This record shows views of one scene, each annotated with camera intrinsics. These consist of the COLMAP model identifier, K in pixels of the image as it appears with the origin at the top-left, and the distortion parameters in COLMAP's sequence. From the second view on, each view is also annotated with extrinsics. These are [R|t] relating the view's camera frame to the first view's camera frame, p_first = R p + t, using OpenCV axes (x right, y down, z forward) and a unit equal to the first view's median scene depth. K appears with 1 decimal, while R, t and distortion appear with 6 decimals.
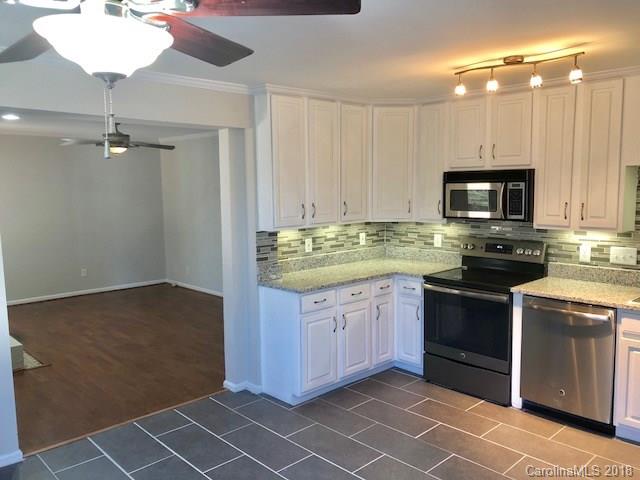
lens RADIAL K [[534.9, 0, 319.8], [0, 534.9, 238.0], [0, 0, 1]] dist [0.059174, -0.049513]
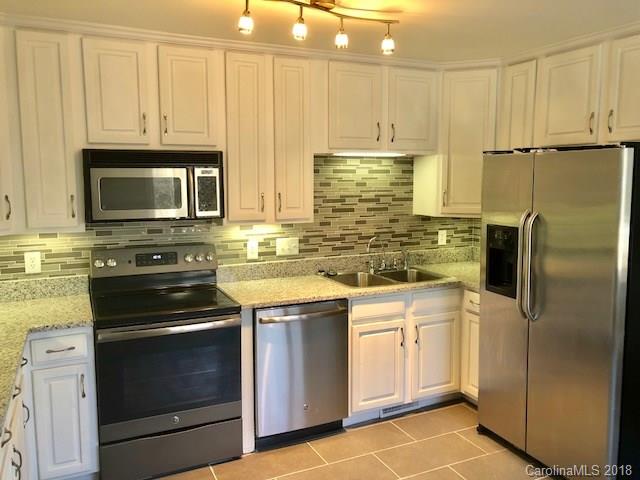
lens RADIAL K [[534.9, 0, 316.7], [0, 534.9, 237.8], [0, 0, 1]] dist [0.059174, -0.049513]
pose [[0.322116, -0.097758, 0.941639, -0.310378], [0.096455, 0.992867, 0.070082, -0.043331], [-0.941774, 0.068251, 0.329247, 0.610950]]
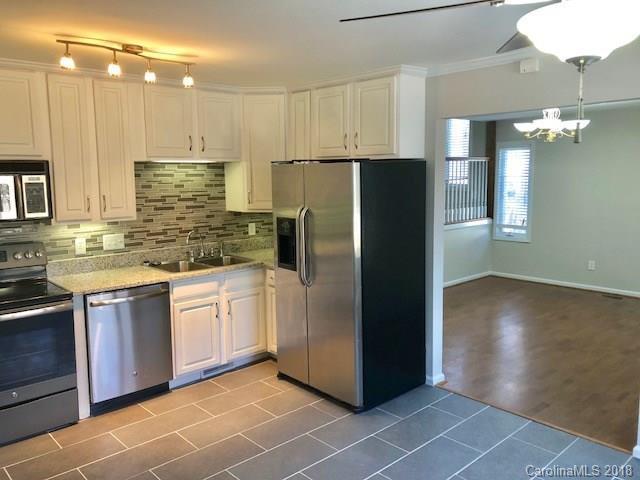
lens RADIAL K [[534.9, 0, 316.3], [0, 534.9, 235.0], [0, 0, 1]] dist [0.059174, -0.049513]
pose [[0.027141, -0.108815, 0.993691, -0.503917], [0.111931, 0.988137, 0.105150, -0.048810], [-0.993345, 0.108371, 0.038999, 0.523561]]
